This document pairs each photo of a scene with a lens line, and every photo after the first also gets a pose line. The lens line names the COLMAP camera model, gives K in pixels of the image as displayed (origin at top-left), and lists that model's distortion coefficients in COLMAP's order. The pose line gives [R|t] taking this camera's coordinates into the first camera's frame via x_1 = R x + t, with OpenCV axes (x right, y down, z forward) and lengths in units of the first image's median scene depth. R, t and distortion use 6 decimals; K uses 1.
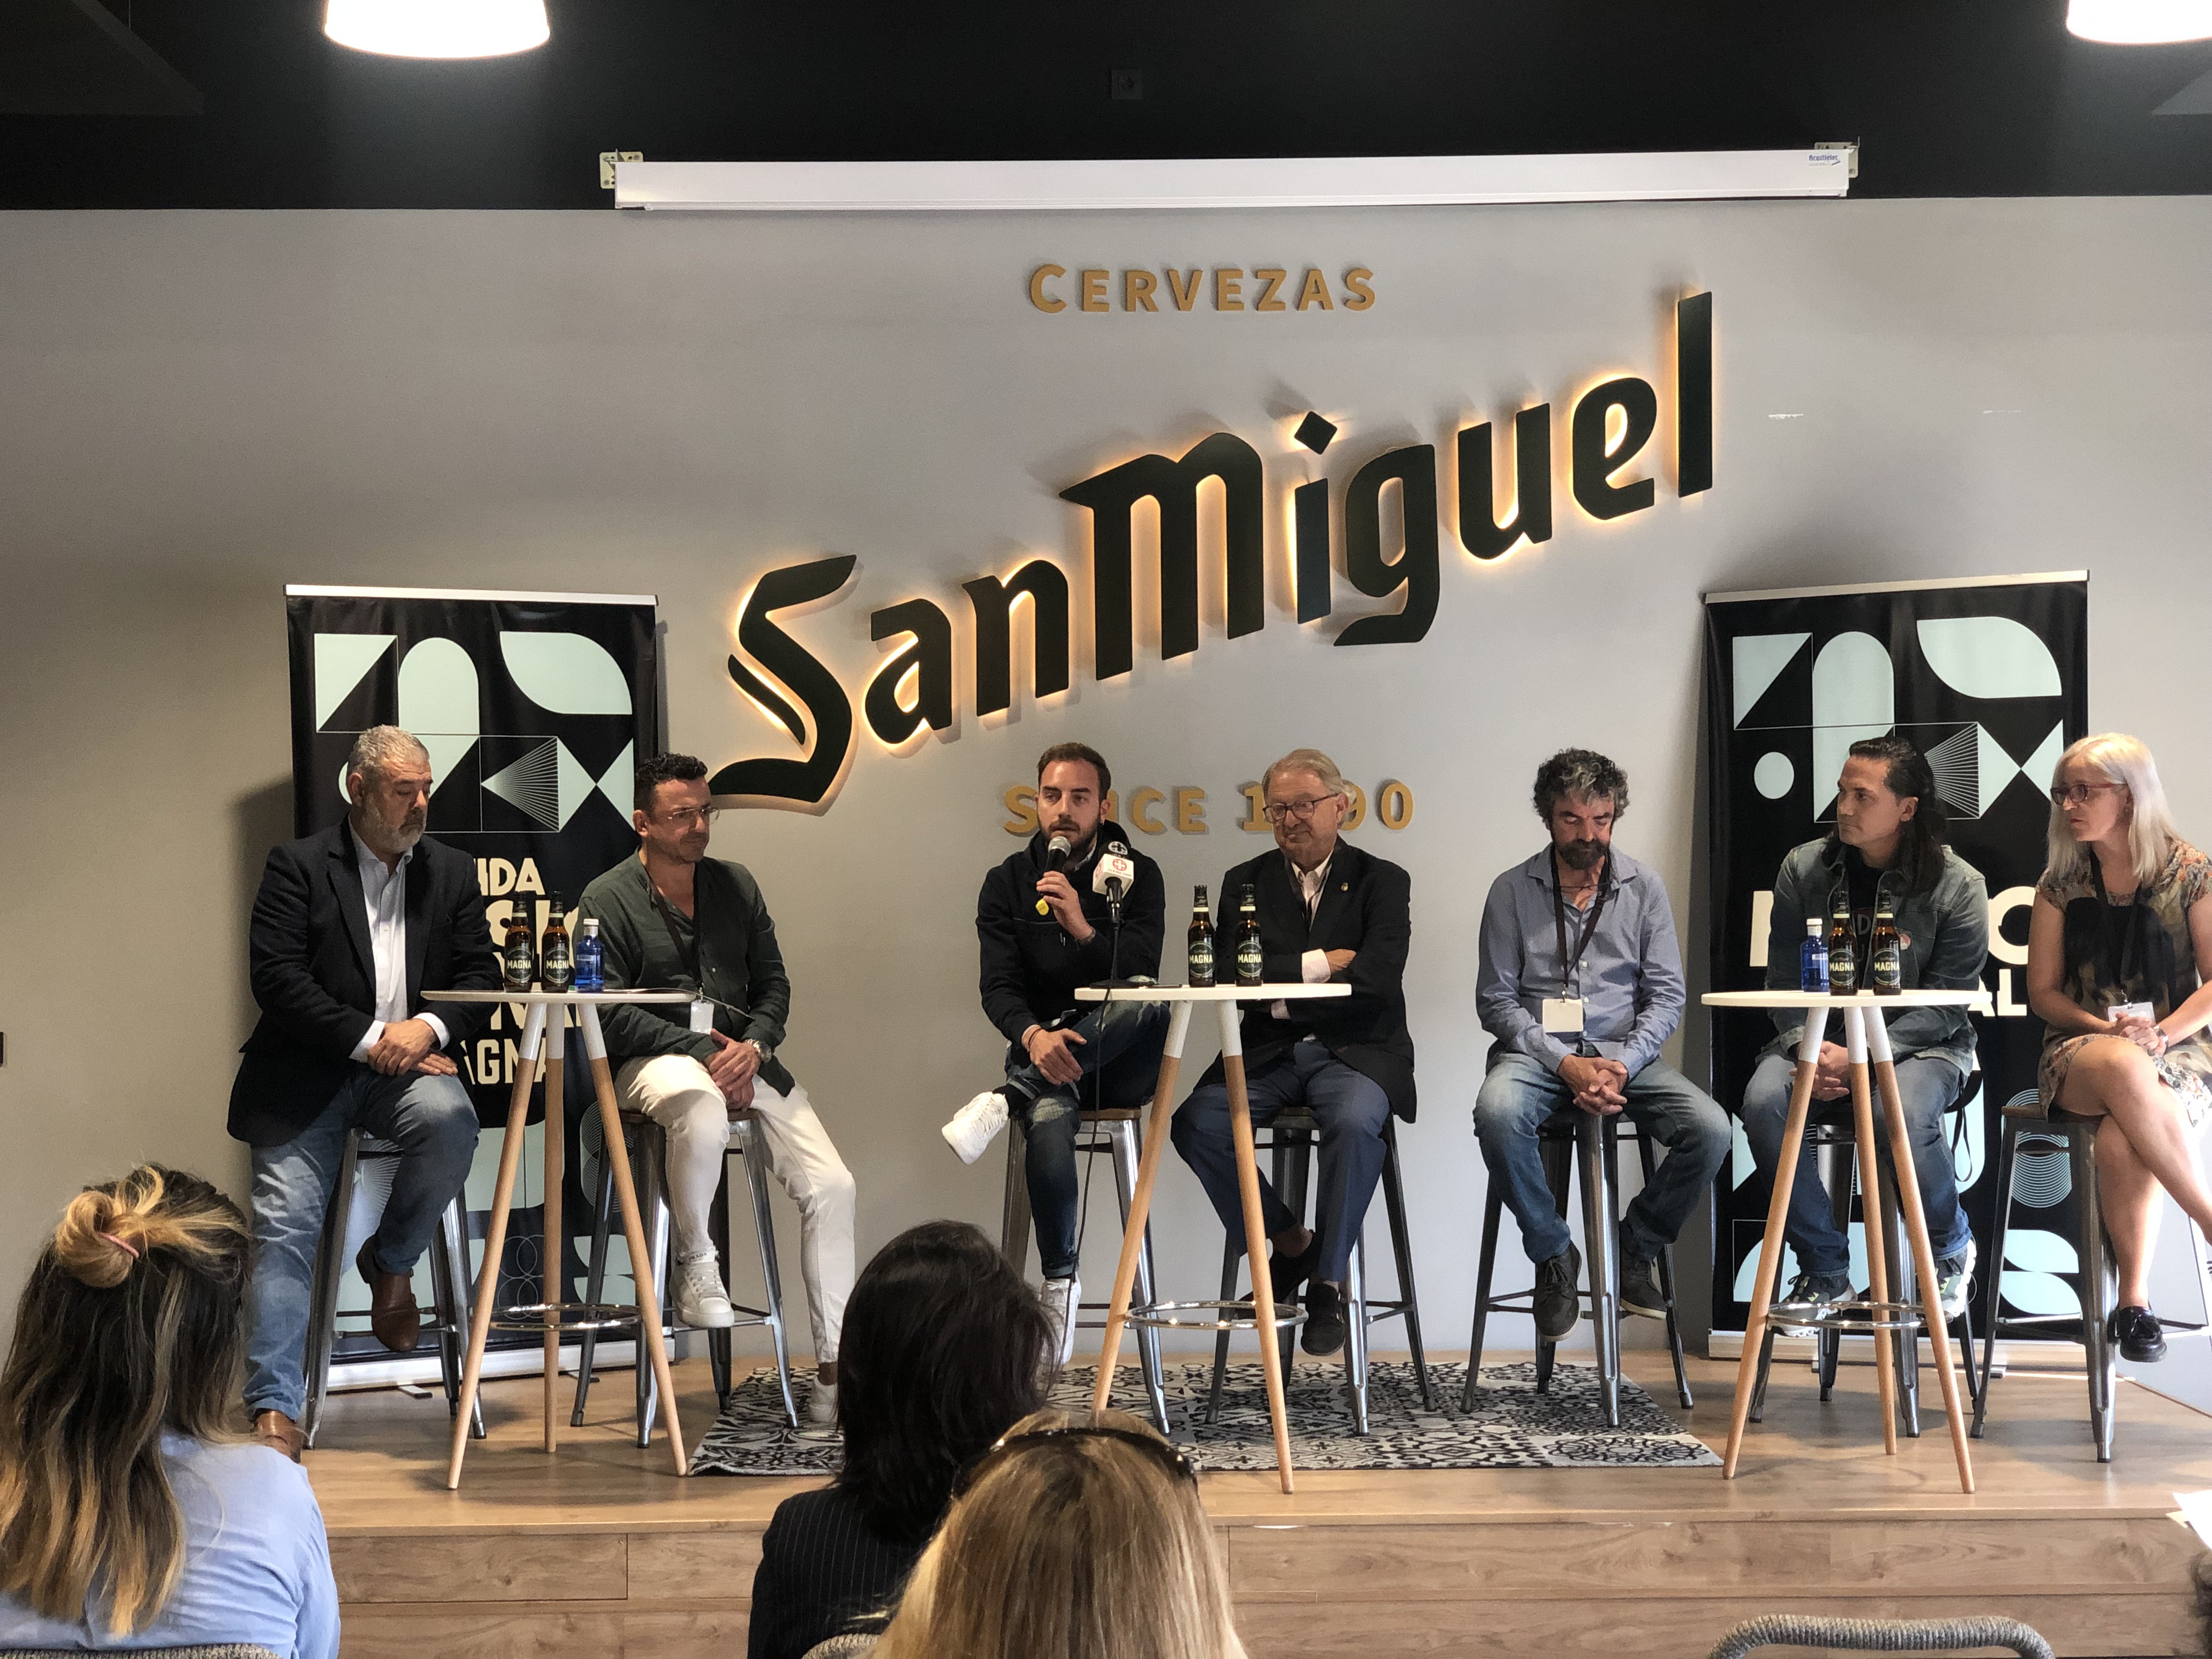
lens RADIAL K [[3407.7, 0, 1098.7], [0, 3407.7, 822.0], [0, 0, 1]] dist [-0.041753, 0.000000]
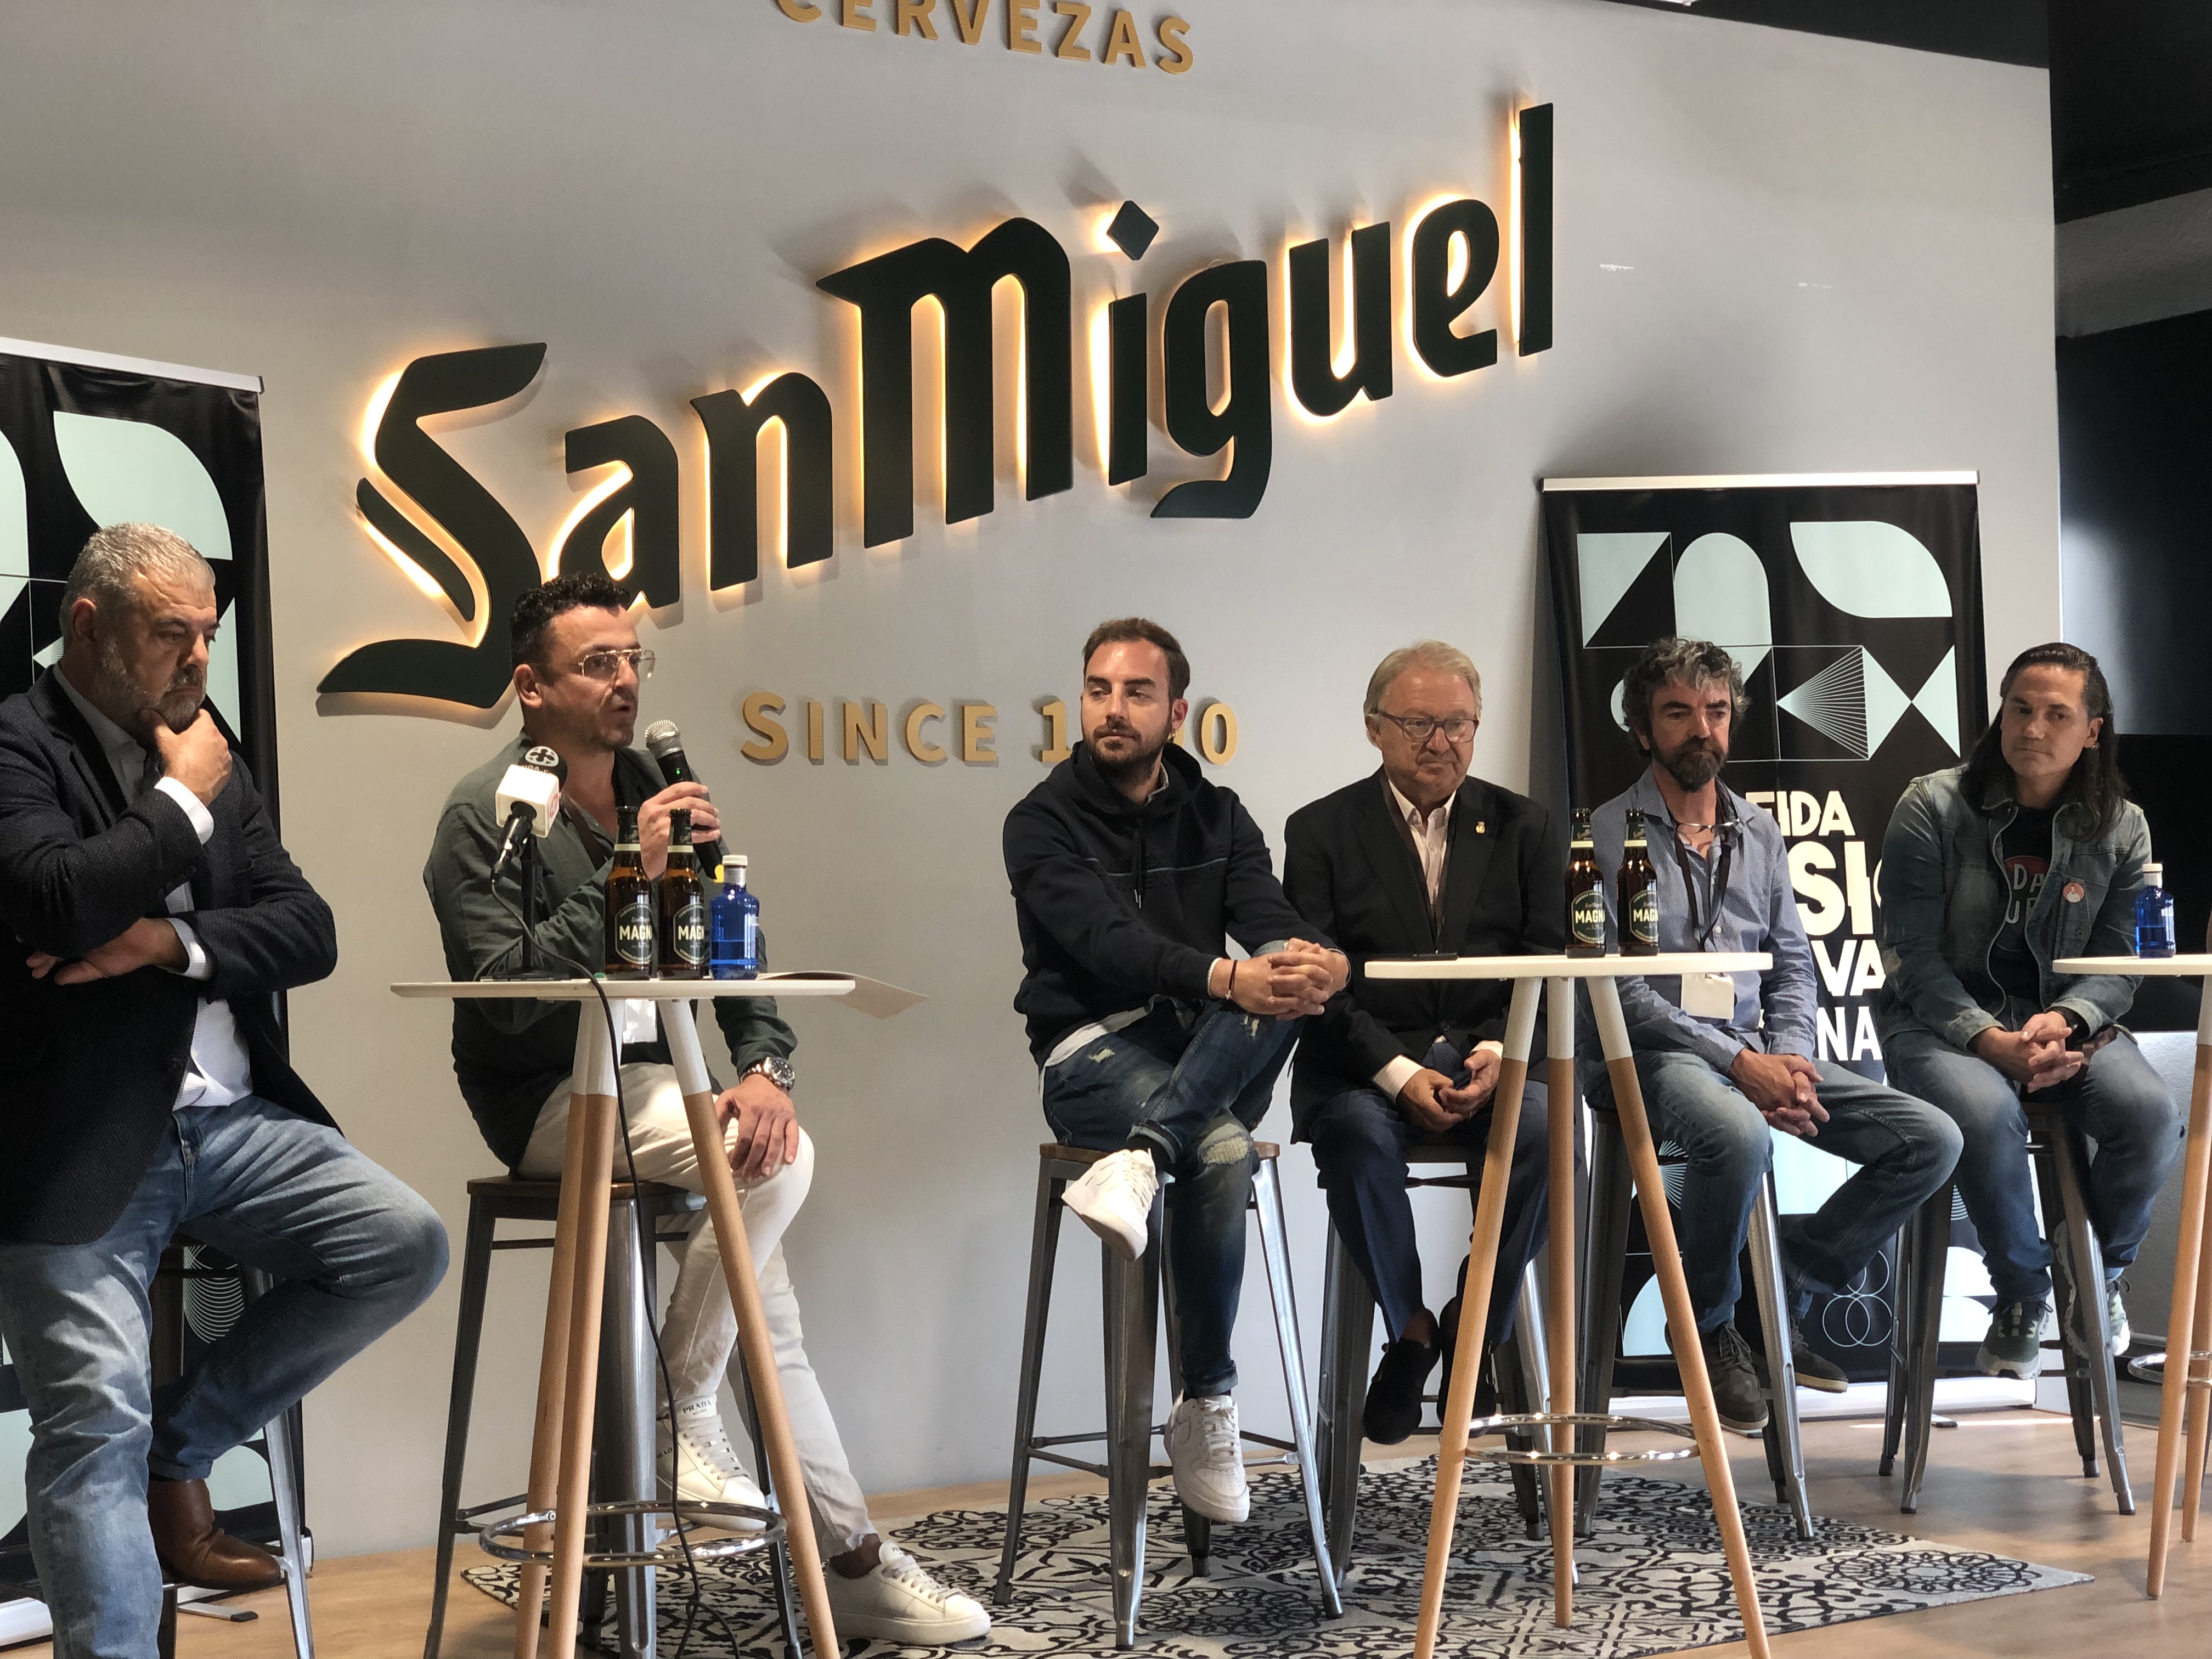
lens RADIAL K [[3290.3, 0, 1106.7], [0, 3290.3, 833.5], [0, 0, 1]] dist [0.090029, 0.000000]
pose [[0.863485, 0.007315, 0.504322, -0.304533], [-0.004163, 0.999964, -0.007376, 0.022975], [-0.504358, 0.004270, 0.863484, 0.380063]]
